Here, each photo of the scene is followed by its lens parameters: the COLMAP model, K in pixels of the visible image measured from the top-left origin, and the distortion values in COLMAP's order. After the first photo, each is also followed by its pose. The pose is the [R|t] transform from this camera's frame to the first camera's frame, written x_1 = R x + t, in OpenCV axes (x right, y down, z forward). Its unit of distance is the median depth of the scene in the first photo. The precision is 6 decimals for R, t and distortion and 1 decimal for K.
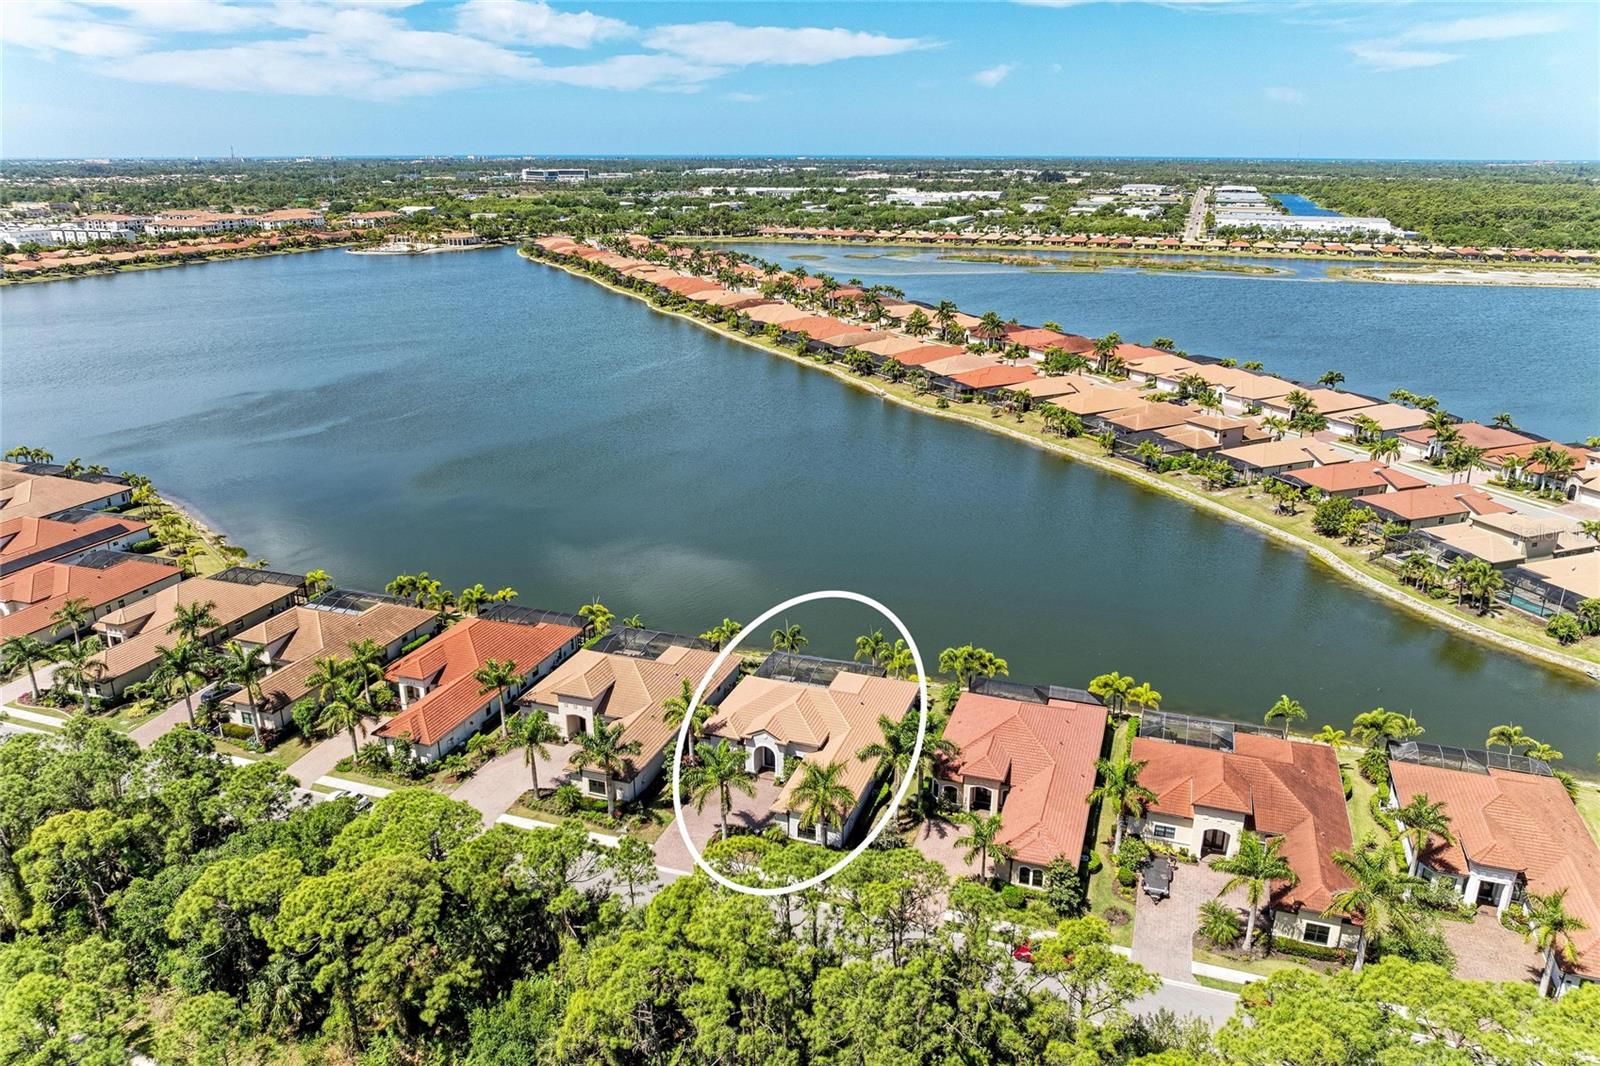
lens RADIAL K [[1121.0, 0, 800.0], [0, 1121.0, 533.0], [0, 0, 1]] dist [-0.038495, 0.032107]
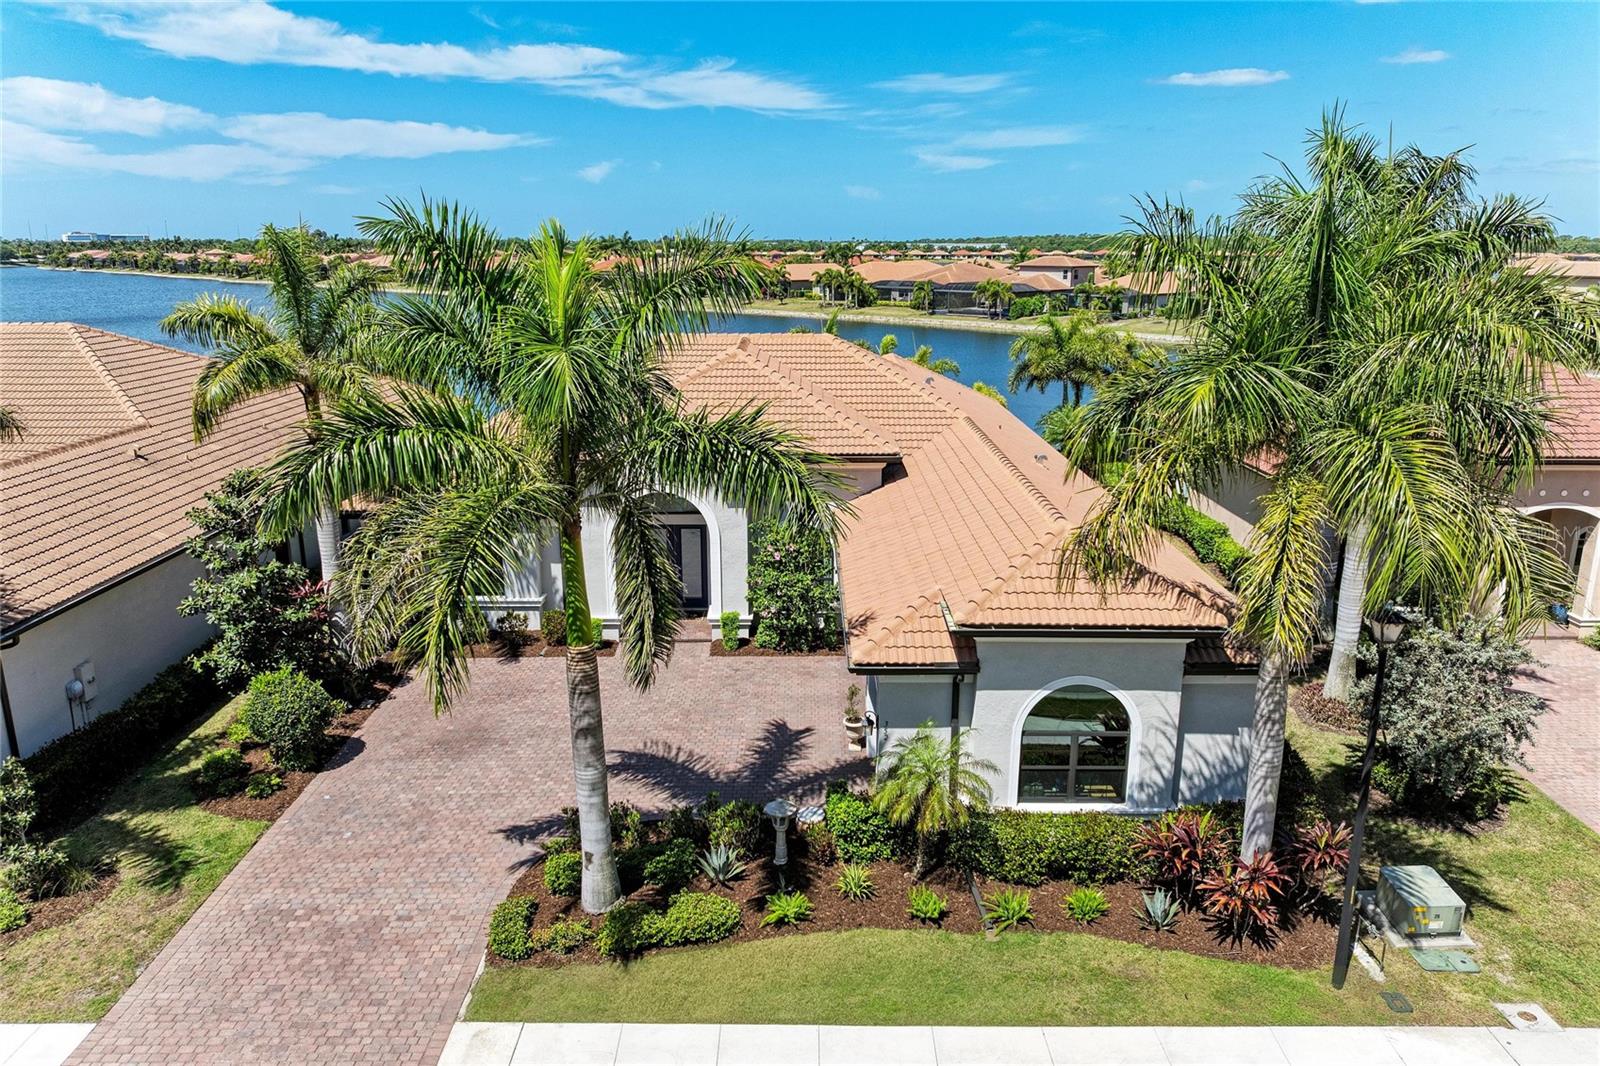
lens RADIAL K [[1121.0, 0, 800.0], [0, 1121.0, 533.0], [0, 0, 1]] dist [-0.038495, 0.032107]
pose [[0.945363, -0.077286, 0.316726, -0.082952], [0.102523, 0.992684, -0.063783, 0.222140], [-0.309479, 0.092770, 0.946370, 0.787799]]
